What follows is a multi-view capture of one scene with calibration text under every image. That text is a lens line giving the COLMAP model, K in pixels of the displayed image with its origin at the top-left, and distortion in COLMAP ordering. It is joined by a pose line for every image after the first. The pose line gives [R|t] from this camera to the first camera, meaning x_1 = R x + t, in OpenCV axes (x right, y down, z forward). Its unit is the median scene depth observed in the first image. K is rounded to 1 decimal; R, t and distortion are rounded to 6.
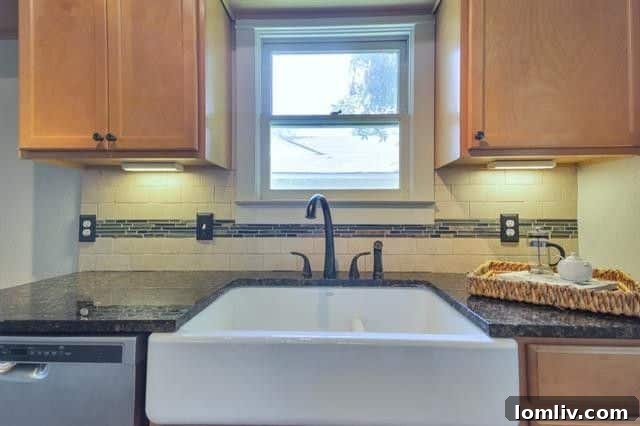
lens RADIAL K [[318.7, 0, 318.4], [0, 318.7, 214.5], [0, 0, 1]] dist [0.000562, -0.000379]
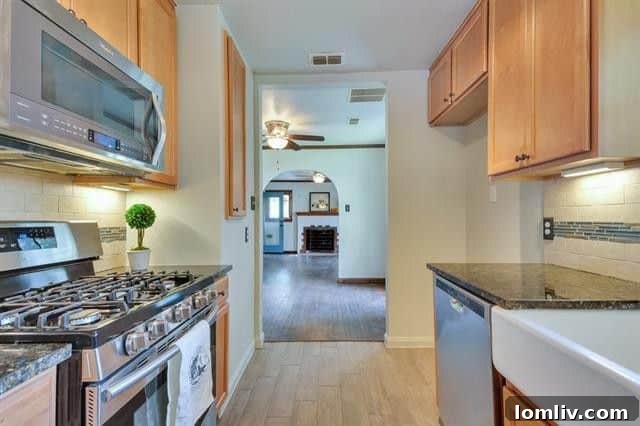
lens RADIAL K [[318.7, 0, 318.4], [0, 318.7, 214.5], [0, 0, 1]] dist [0.000562, -0.000379]
pose [[-0.031418, -0.009757, -0.999459, 0.508817], [0.003637, 0.999945, -0.009876, -0.000958], [0.999500, -0.003946, -0.031381, 0.169007]]
